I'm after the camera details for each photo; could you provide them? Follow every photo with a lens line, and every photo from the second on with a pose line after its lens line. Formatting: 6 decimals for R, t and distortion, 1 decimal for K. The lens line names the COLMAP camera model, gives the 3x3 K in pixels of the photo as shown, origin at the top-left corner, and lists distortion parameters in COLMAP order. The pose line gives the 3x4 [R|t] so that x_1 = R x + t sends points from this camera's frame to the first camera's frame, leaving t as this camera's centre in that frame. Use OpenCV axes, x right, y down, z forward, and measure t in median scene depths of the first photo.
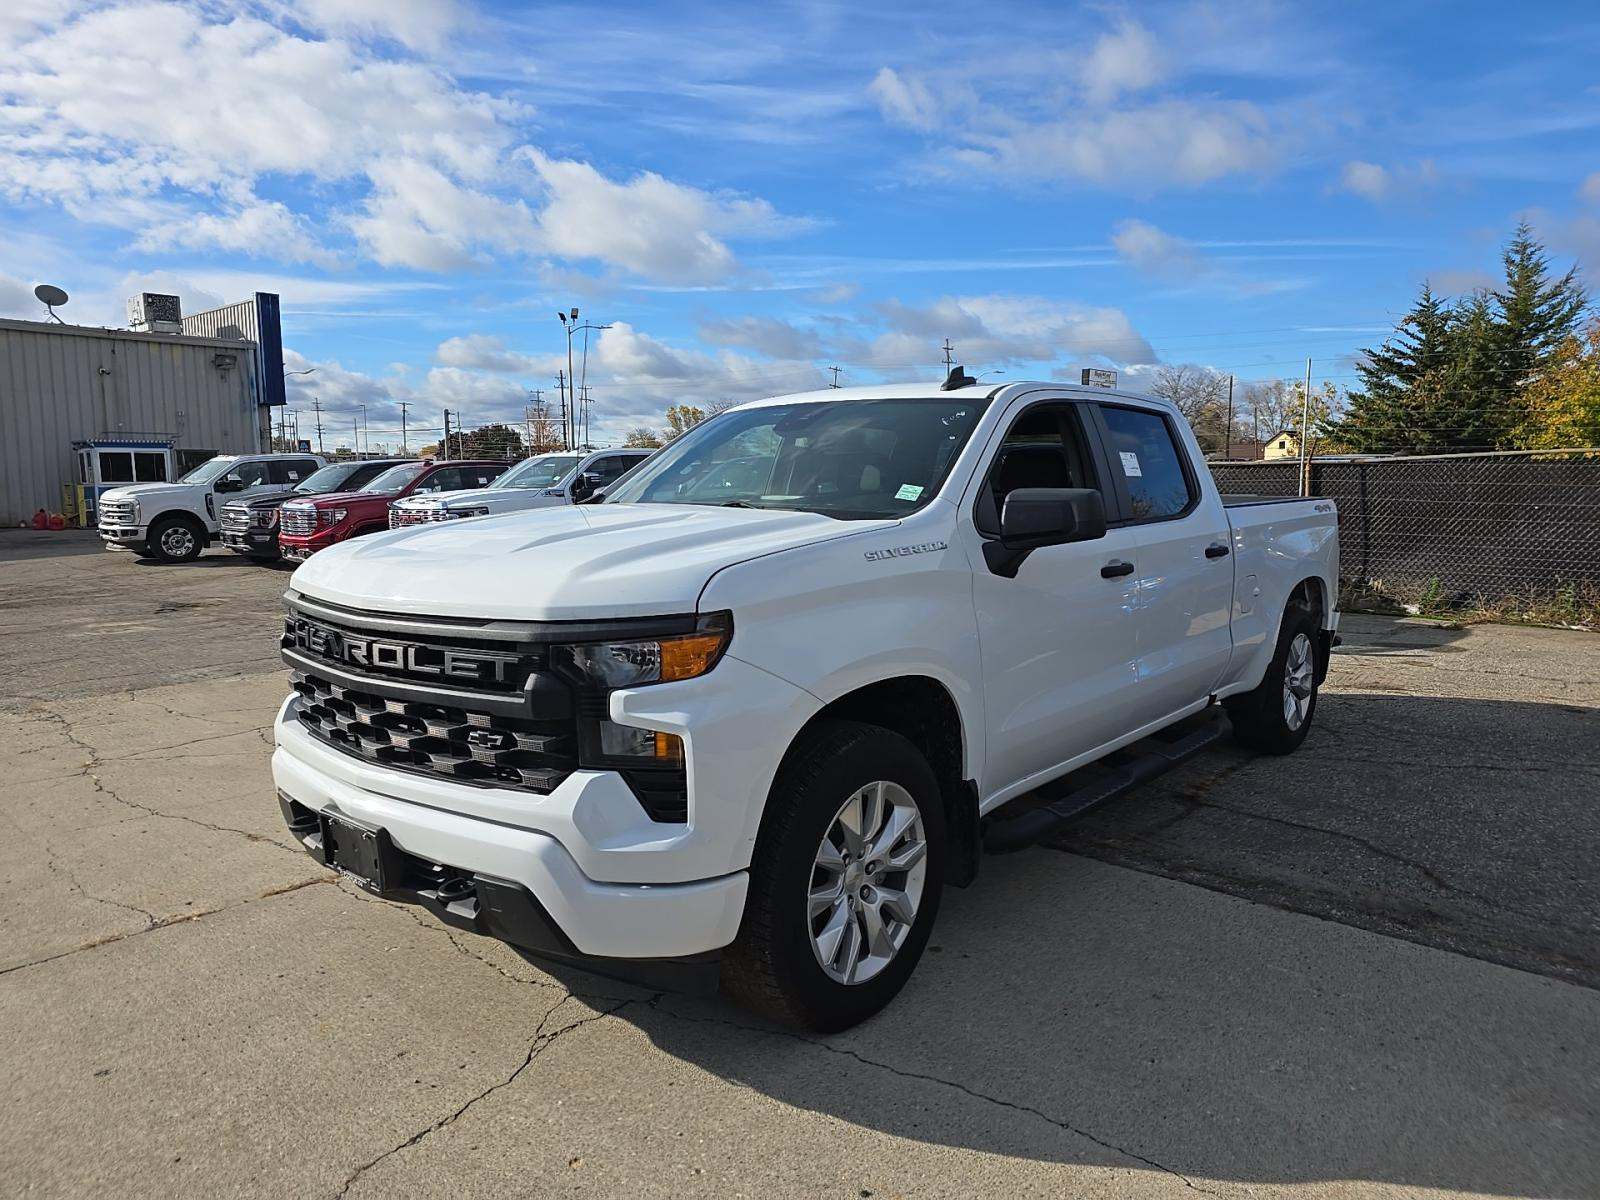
lens RADIAL K [[1177.1, 0, 803.3], [0, 1177.1, 577.2], [0, 0, 1]] dist [0.000516, -0.001078]
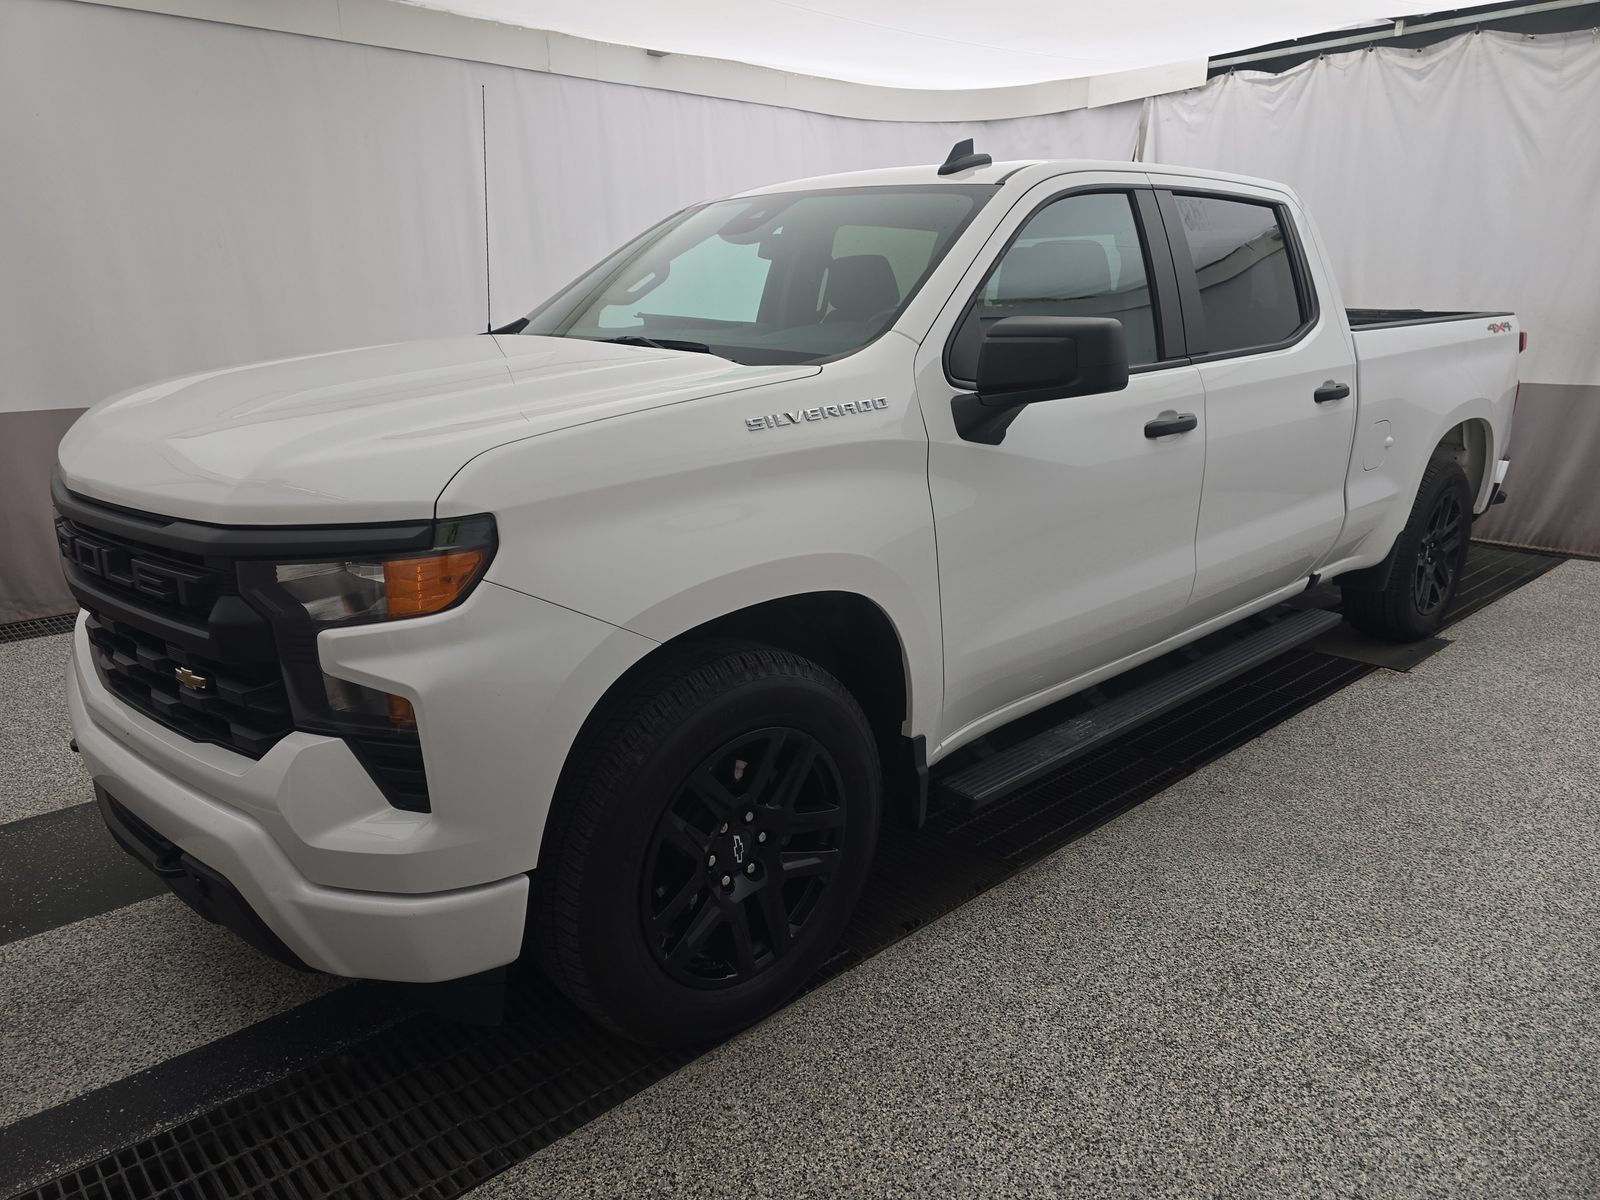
lens RADIAL K [[1177.1, 0, 803.3], [0, 1177.1, 577.2], [0, 0, 1]] dist [0.000516, -0.001078]
pose [[0.990390, 0.033931, -0.134075, 0.163019], [-0.010300, 0.984841, 0.173152, -0.043861], [0.137918, -0.170107, 0.975727, 0.267752]]
